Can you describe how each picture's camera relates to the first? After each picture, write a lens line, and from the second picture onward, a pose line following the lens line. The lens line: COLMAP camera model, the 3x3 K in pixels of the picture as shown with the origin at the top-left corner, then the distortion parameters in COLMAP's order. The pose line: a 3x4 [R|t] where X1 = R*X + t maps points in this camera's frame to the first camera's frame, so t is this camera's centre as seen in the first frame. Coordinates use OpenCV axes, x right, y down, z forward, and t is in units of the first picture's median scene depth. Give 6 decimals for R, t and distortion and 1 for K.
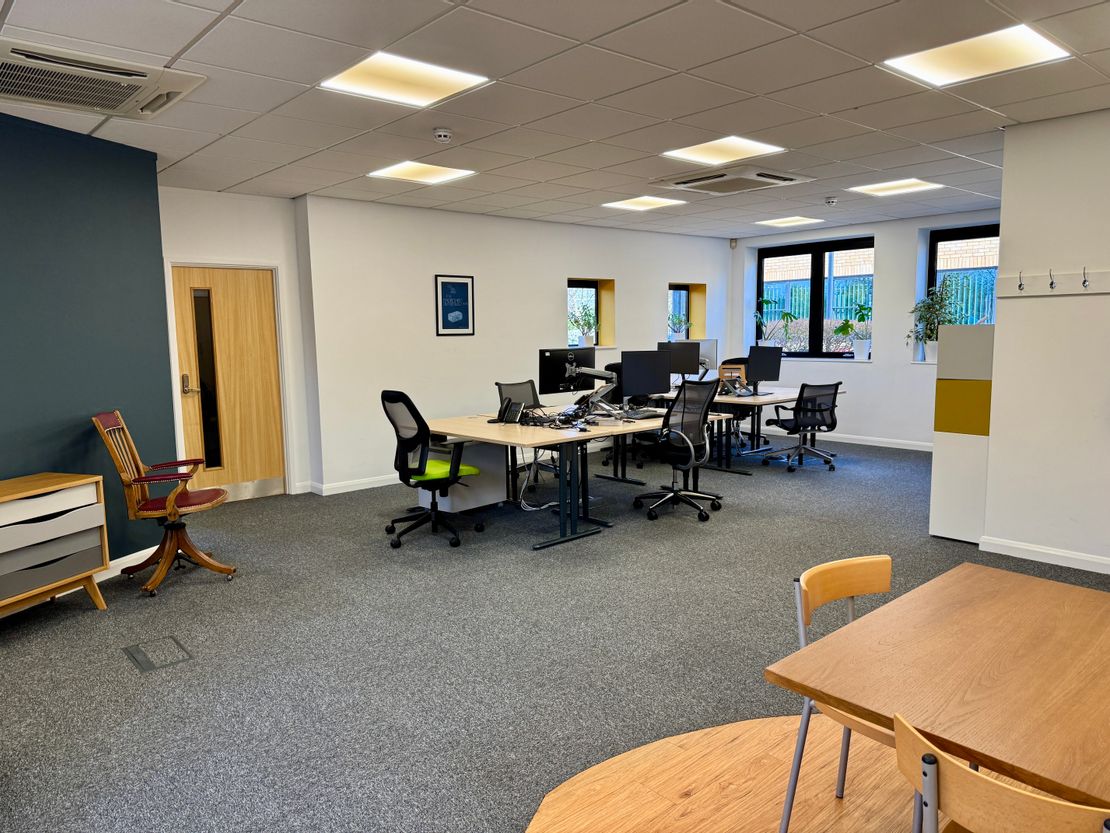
lens RADIAL K [[769.3, 0, 552.9], [0, 769.3, 408.5], [0, 0, 1]] dist [0.231501, -0.364340]
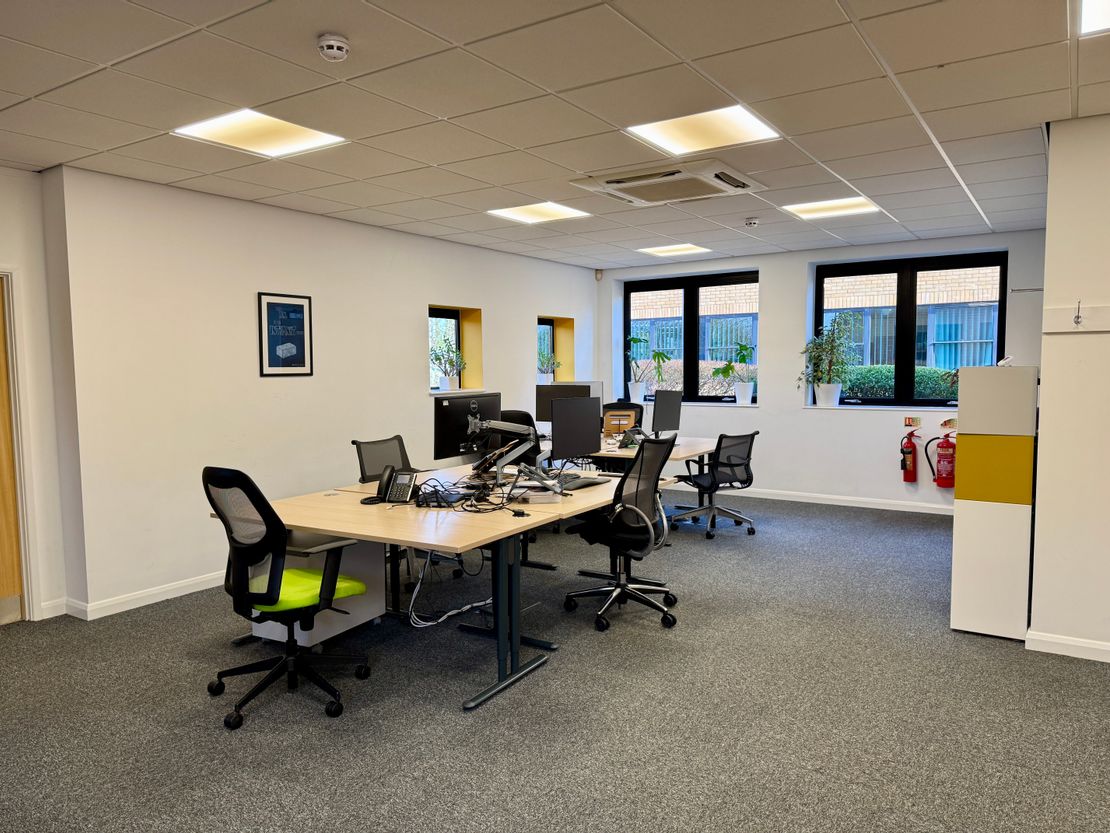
lens RADIAL K [[783.2, 0, 554.3], [0, 783.2, 420.5], [0, 0, 1]] dist [0.095189, -0.105513]
pose [[0.964724, -0.014058, 0.262888, -0.088626], [0.023353, 0.999207, -0.032264, -0.025210], [-0.262226, 0.037265, 0.964287, 0.242065]]
